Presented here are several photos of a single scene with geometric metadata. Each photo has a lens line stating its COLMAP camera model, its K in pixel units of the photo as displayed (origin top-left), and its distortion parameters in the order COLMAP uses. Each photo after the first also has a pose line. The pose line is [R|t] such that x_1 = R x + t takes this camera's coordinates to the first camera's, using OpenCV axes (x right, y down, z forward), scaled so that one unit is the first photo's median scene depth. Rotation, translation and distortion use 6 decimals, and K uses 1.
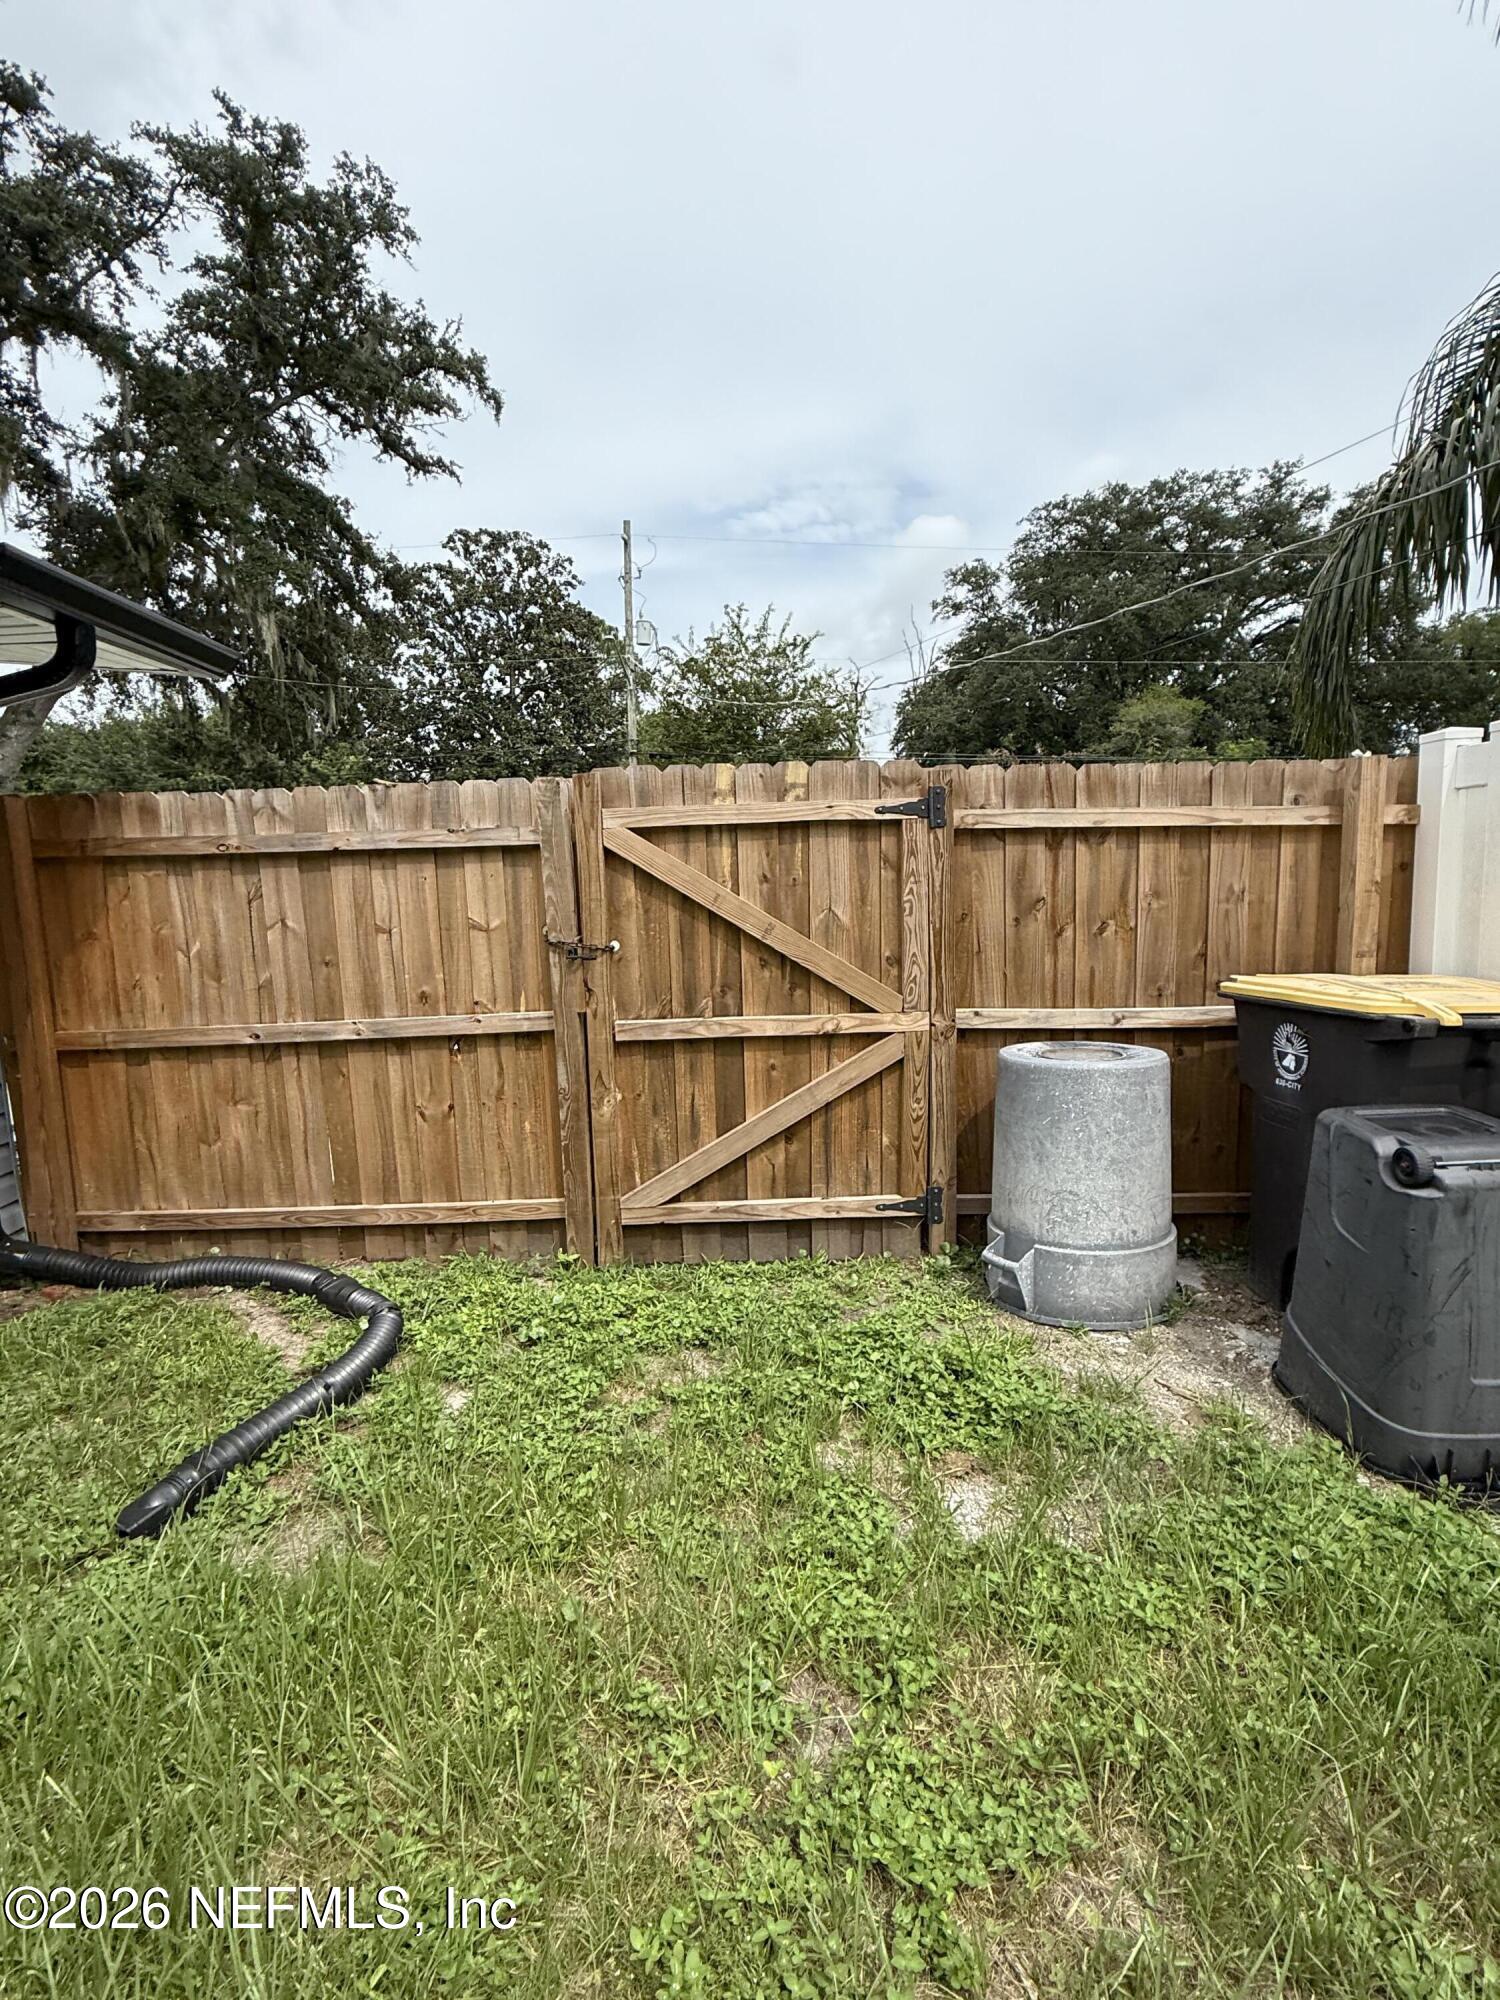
lens RADIAL K [[989.3, 0, 751.6], [0, 989.3, 1000.8], [0, 0, 1]] dist [0.003573, 0.000210]
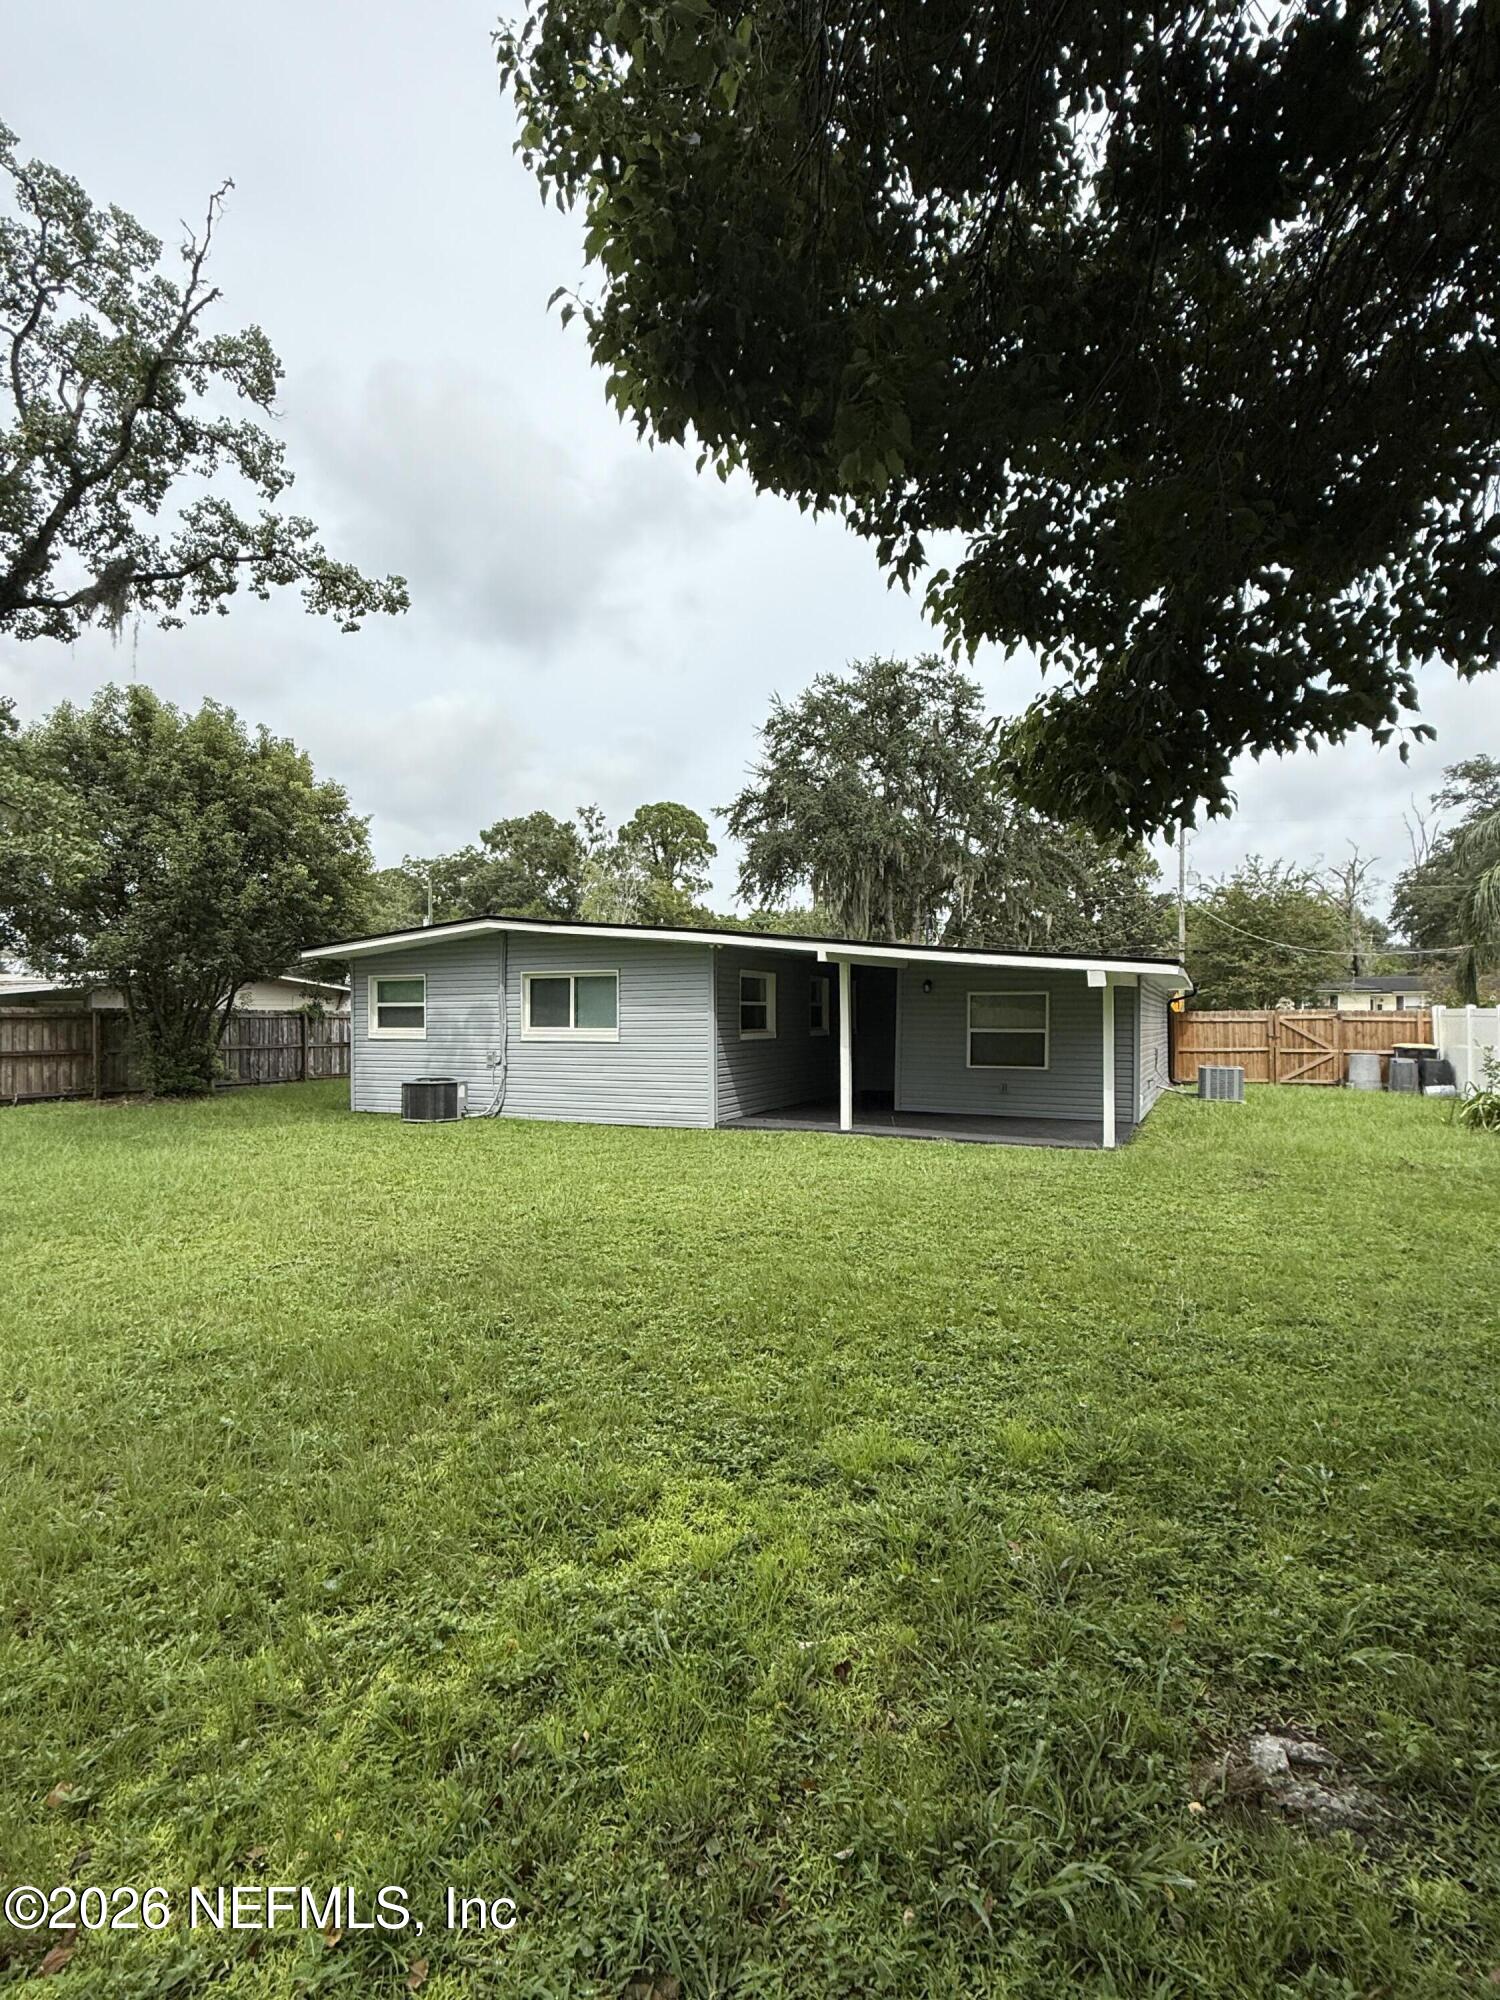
lens RADIAL K [[989.3, 0, 749.9], [0, 989.3, 1004.6], [0, 0, 1]] dist [0.003573, 0.000210]
pose [[0.900388, 0.016656, -0.434769, -0.023063], [-0.079419, 0.988770, -0.126594, 0.041020], [0.427778, 0.148512, 0.891600, -0.314255]]
